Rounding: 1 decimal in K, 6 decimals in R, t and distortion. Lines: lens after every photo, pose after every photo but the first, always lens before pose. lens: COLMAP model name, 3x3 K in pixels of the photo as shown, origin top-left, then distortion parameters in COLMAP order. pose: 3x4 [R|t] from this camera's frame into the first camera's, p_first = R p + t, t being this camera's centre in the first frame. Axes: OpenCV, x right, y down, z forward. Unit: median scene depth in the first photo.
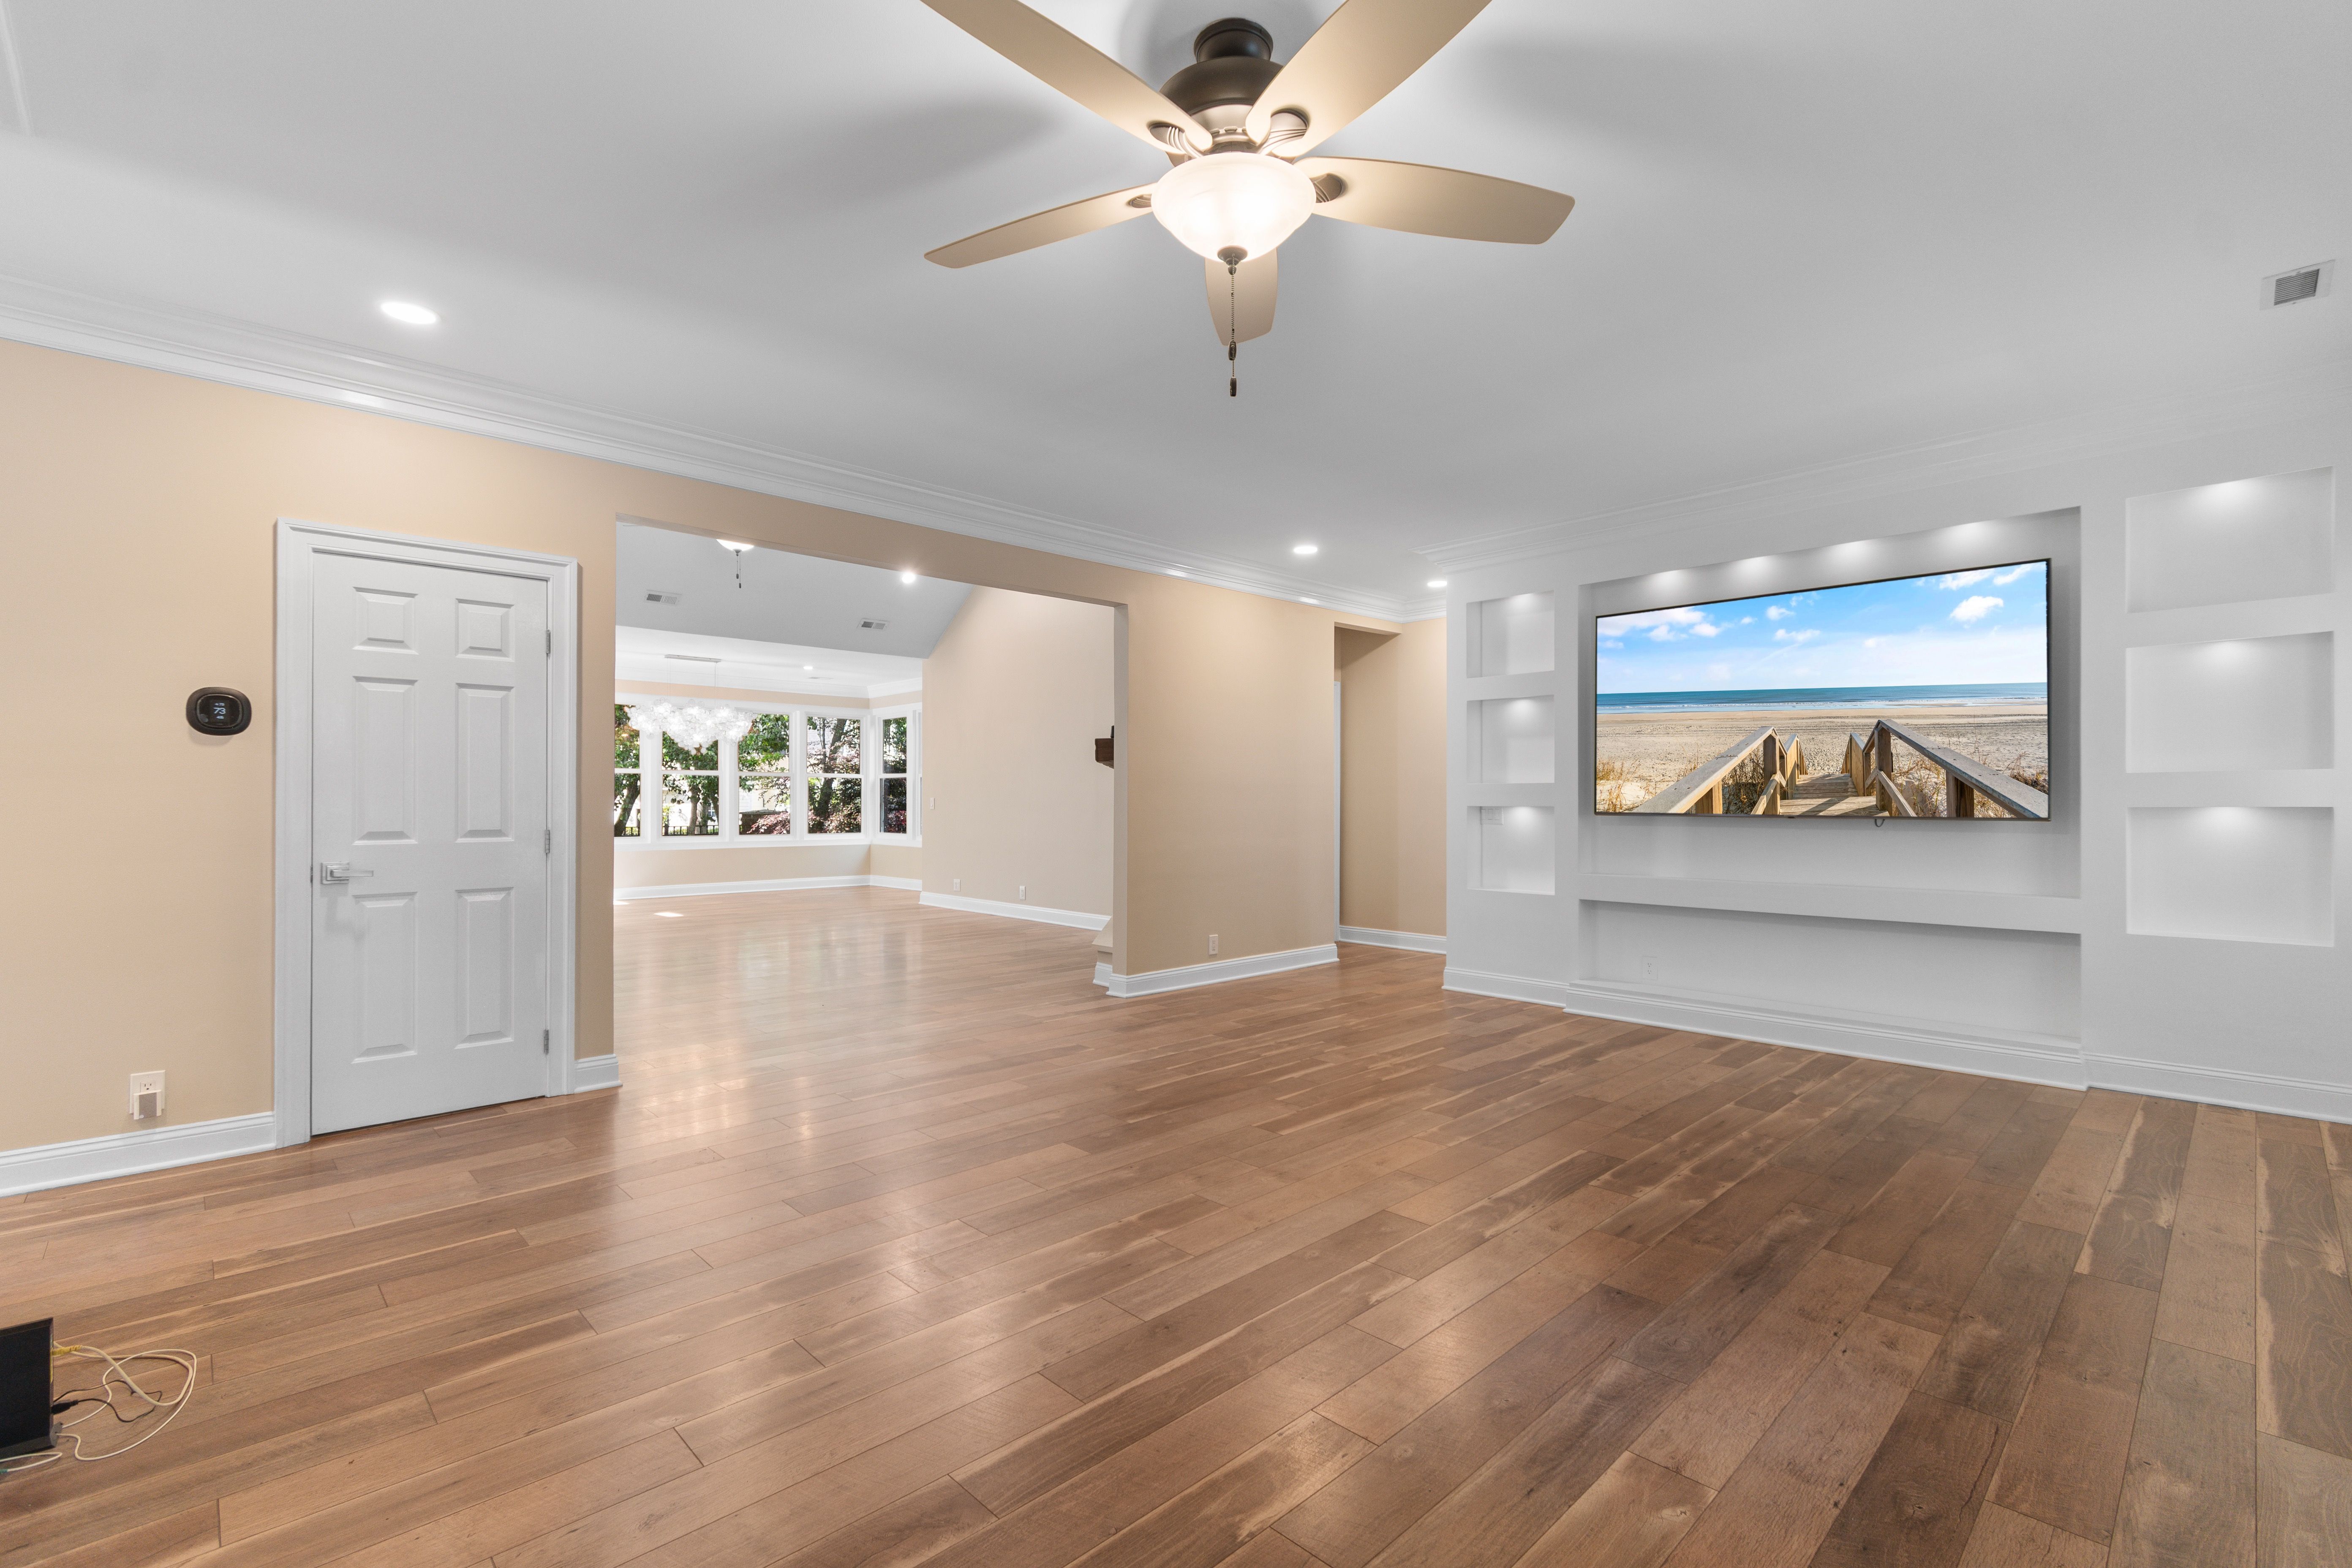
lens RADIAL K [[1037.2, 0, 1170.6], [0, 1037.2, 798.0], [0, 0, 1]] dist [-0.000620, 0.000555]
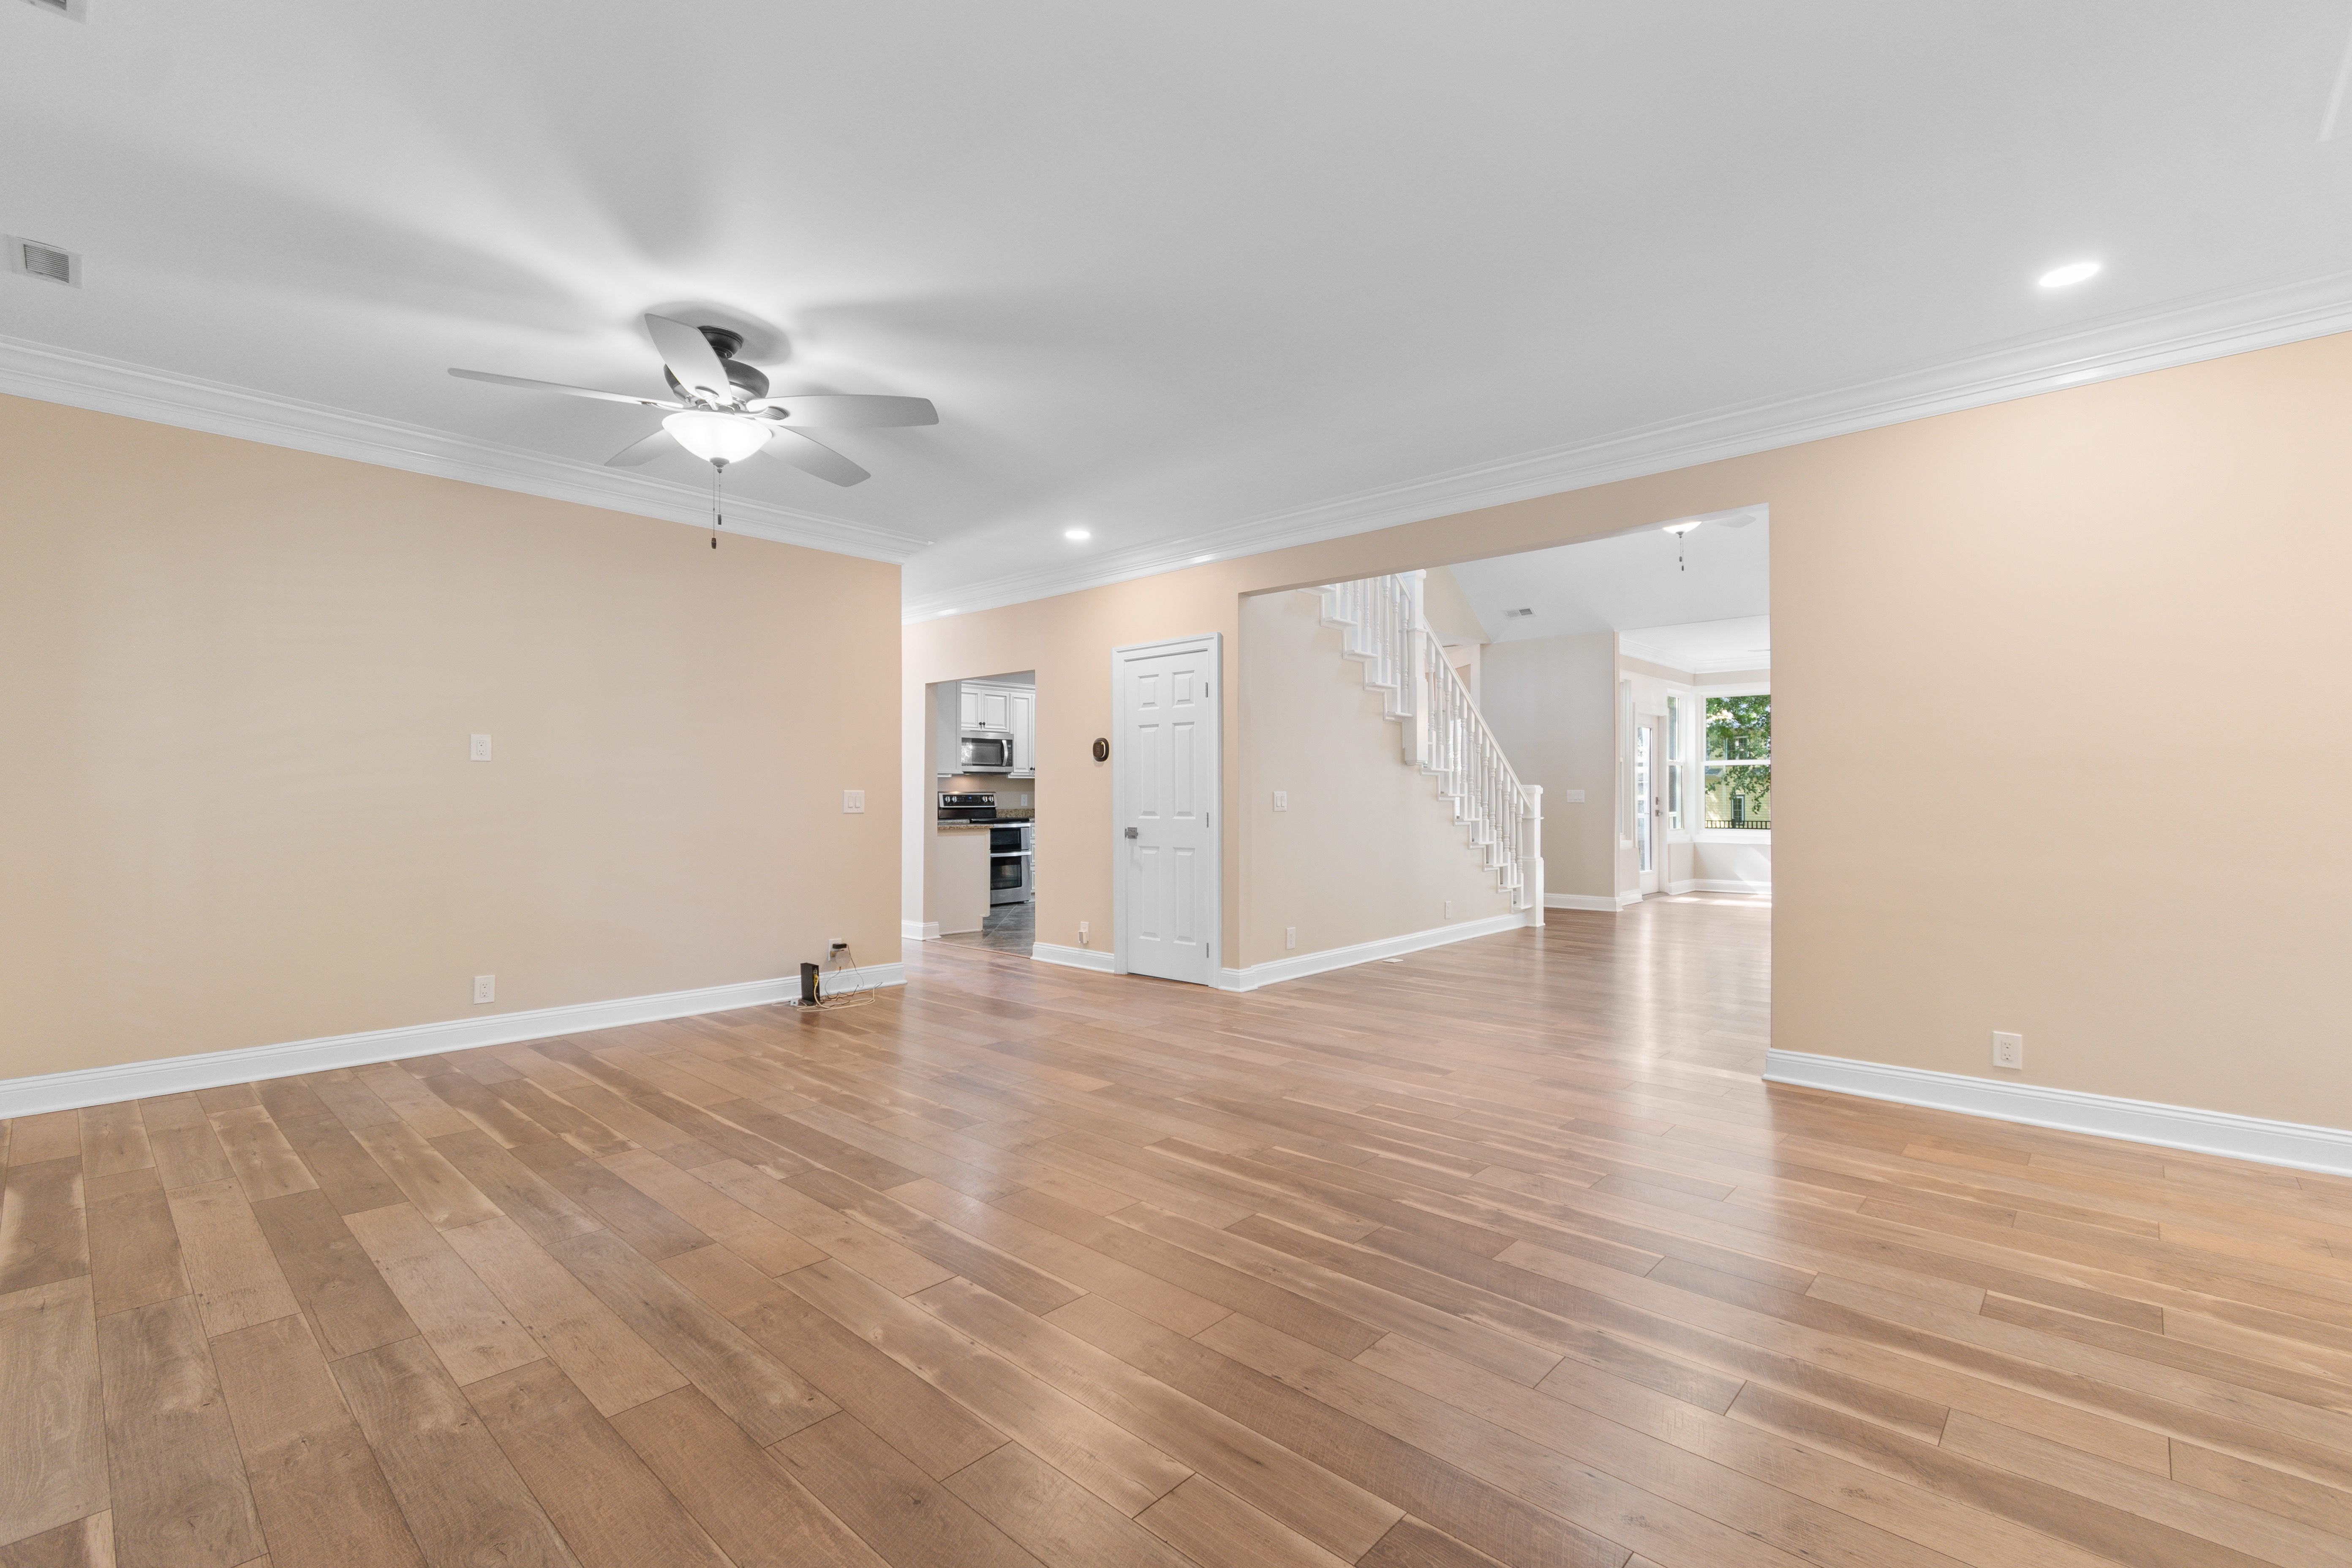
lens RADIAL K [[1029.4, 0, 1176.2], [0, 1029.4, 789.0], [0, 0, 1]] dist [0.003057, 0.000585]
pose [[0.067463, -0.006027, -0.997704, 1.199126], [0.005207, 0.999970, -0.005689, 0.005709], [0.997708, -0.004811, 0.067492, 1.112747]]
